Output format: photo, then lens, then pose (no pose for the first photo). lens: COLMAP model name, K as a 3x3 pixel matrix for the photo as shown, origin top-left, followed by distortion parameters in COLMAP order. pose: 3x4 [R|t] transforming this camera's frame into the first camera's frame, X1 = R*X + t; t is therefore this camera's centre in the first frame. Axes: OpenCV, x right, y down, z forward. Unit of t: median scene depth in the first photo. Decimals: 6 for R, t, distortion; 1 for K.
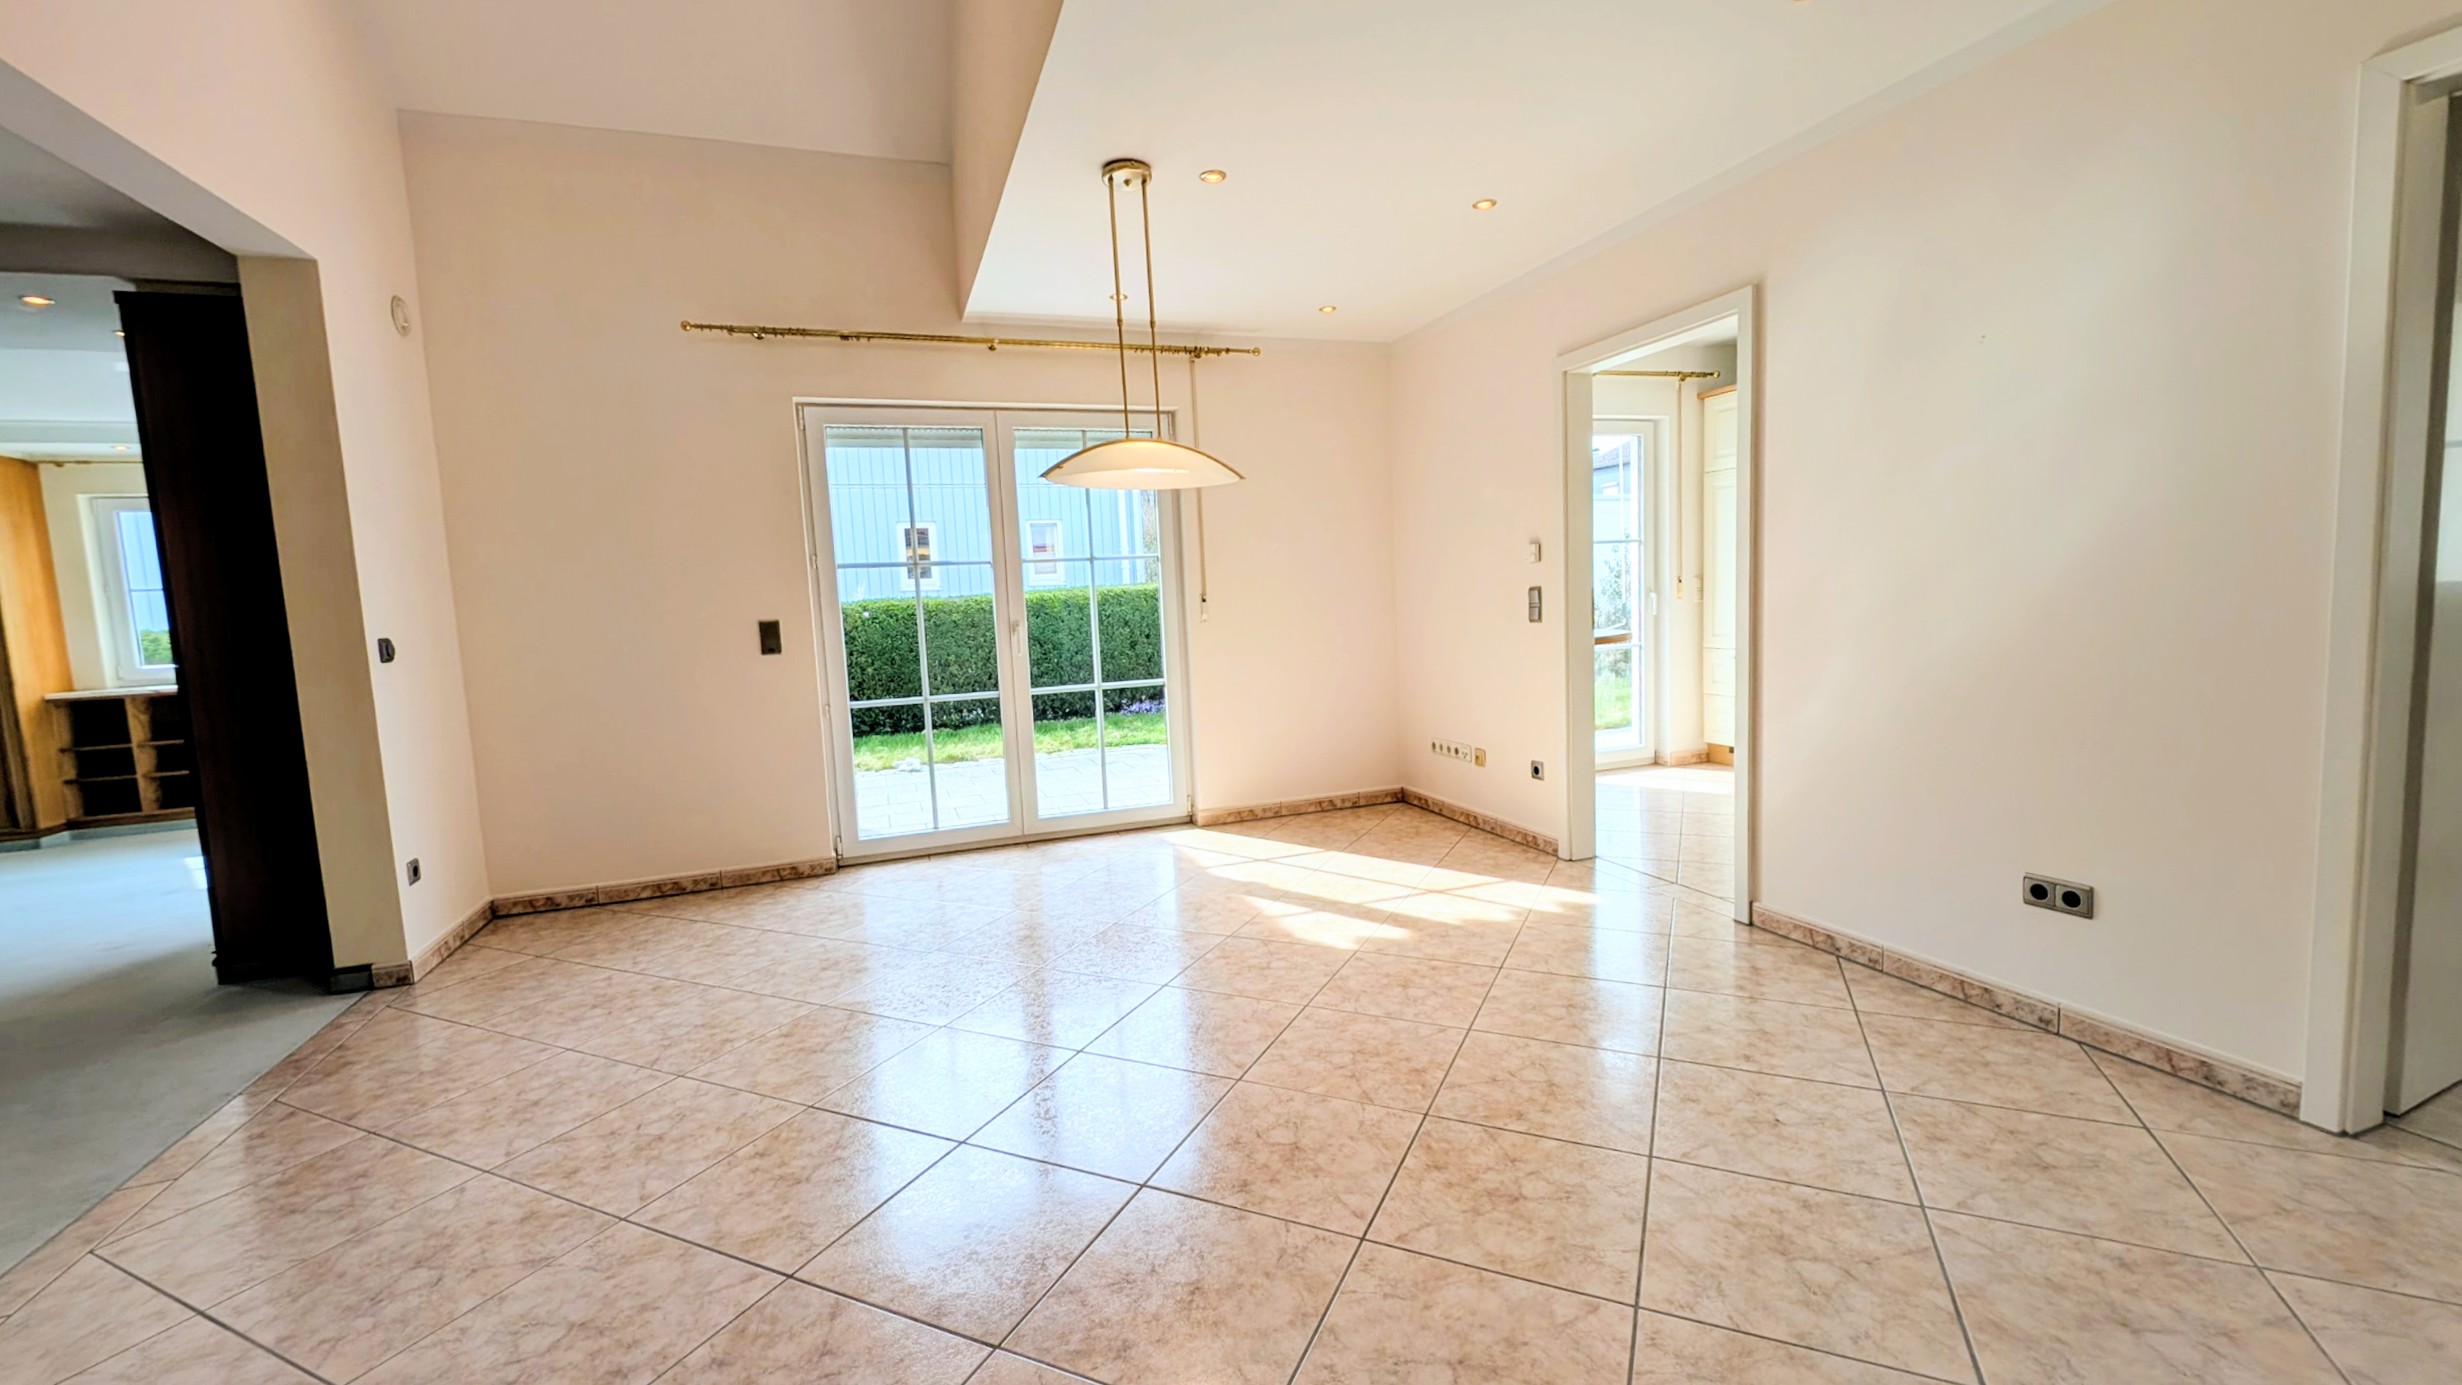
lens RADIAL K [[994.2, 0, 1230.4], [0, 994.2, 700.9], [0, 0, 1]] dist [0.004321, -0.002401]
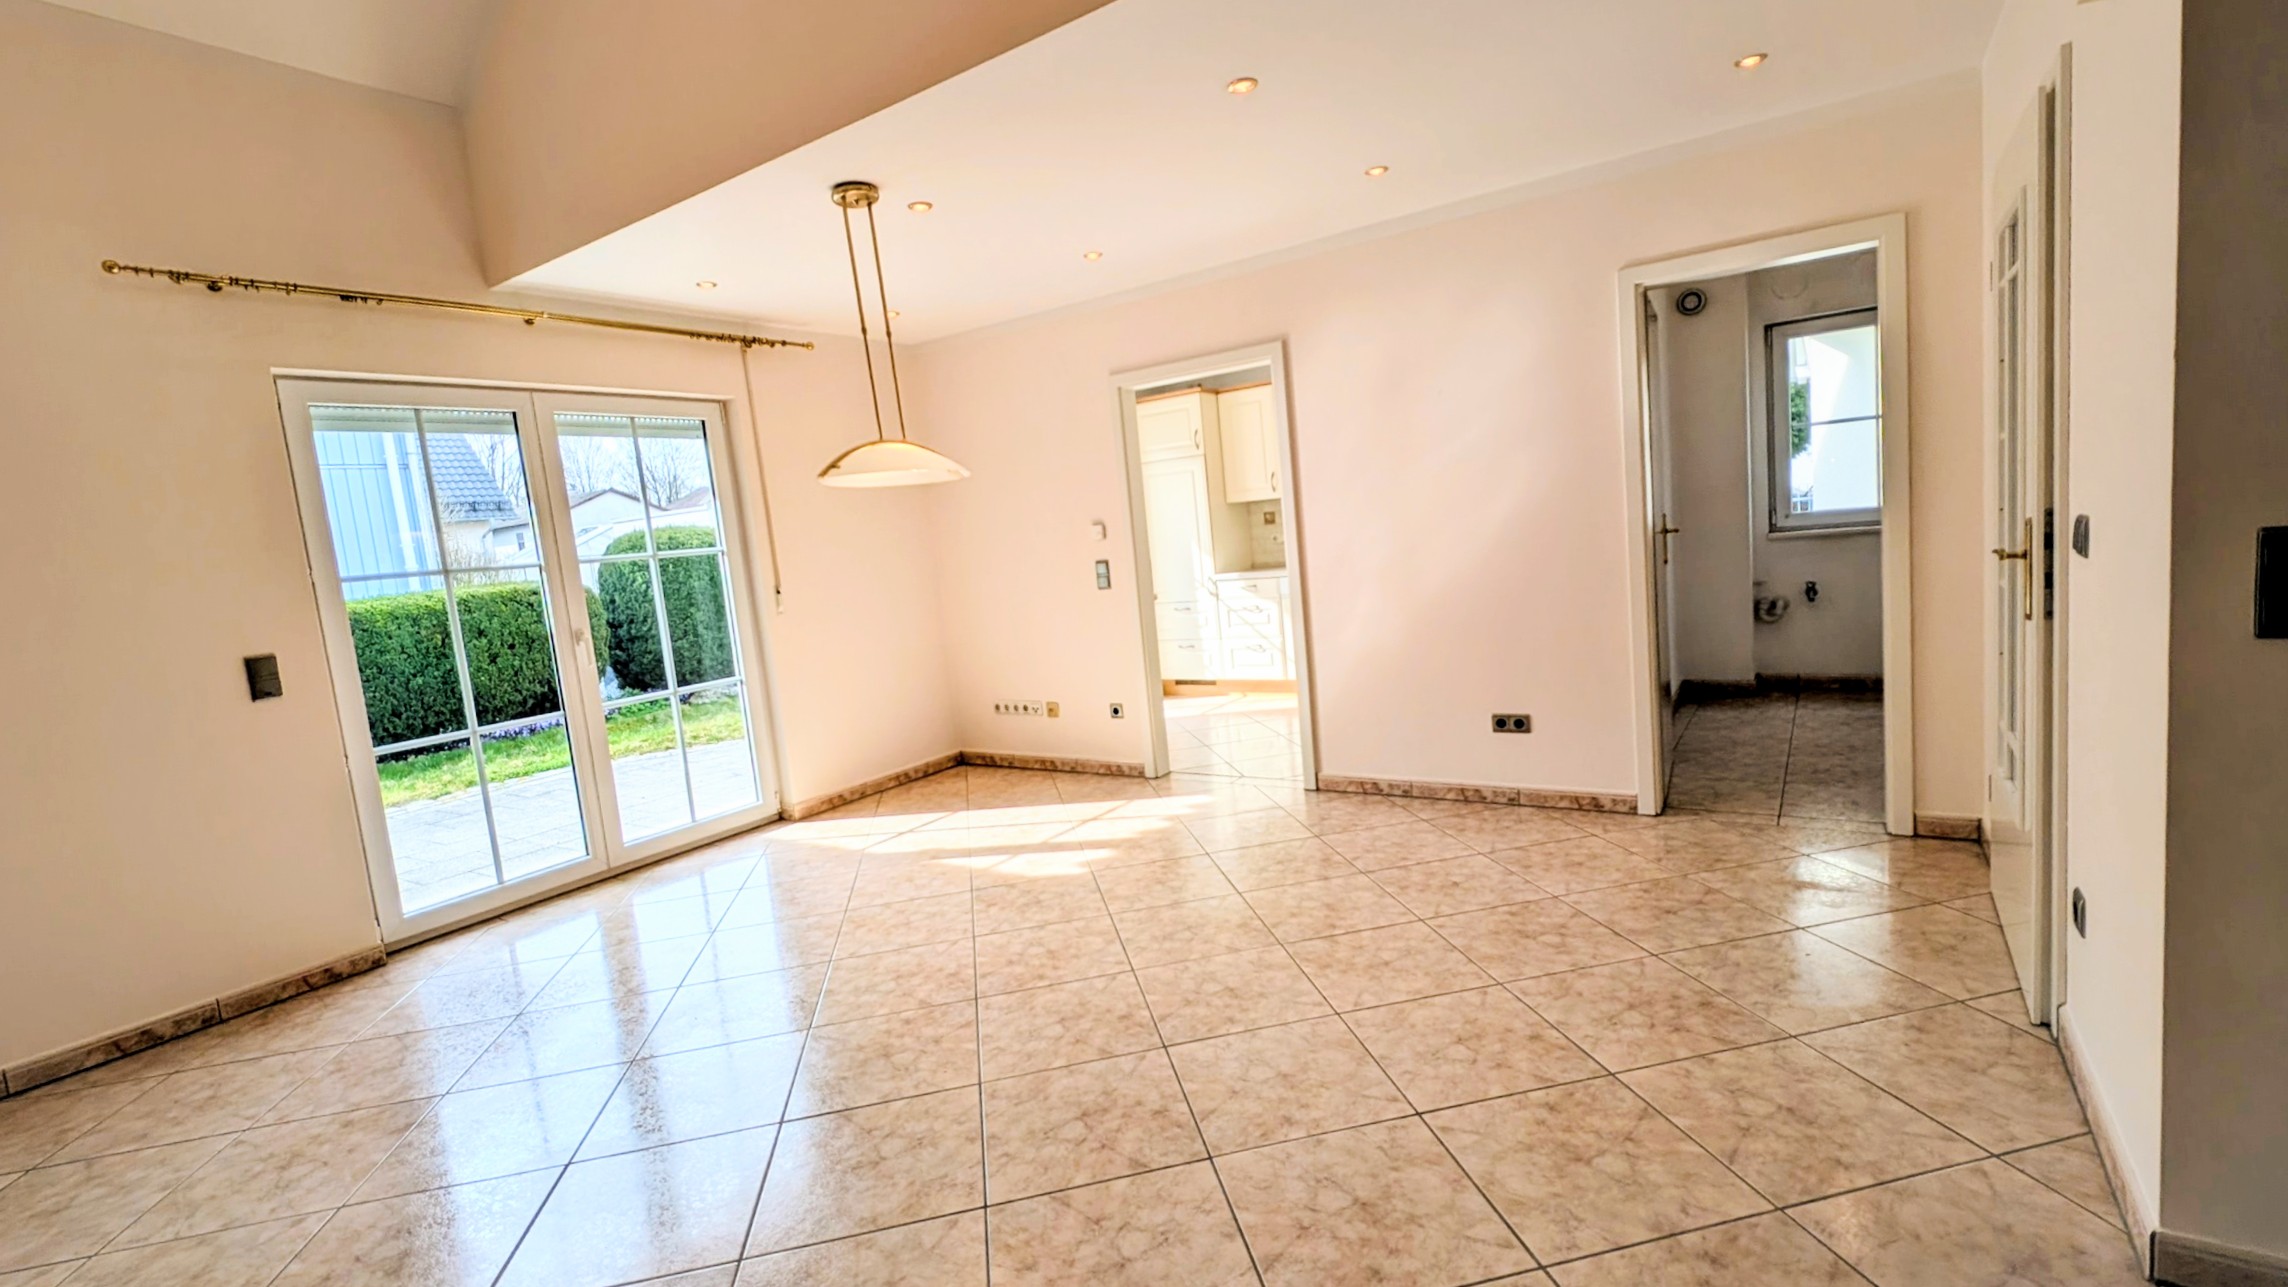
lens RADIAL K [[1000.1, 0, 1147.6], [0, 1000.1, 644.9], [0, 0, 1]] dist [0.004748, -0.002556]
pose [[0.810155, -0.100401, 0.577554, -0.359970], [0.120924, 0.992657, 0.002937, -0.008644], [-0.573608, 0.067461, 0.816347, -0.020484]]
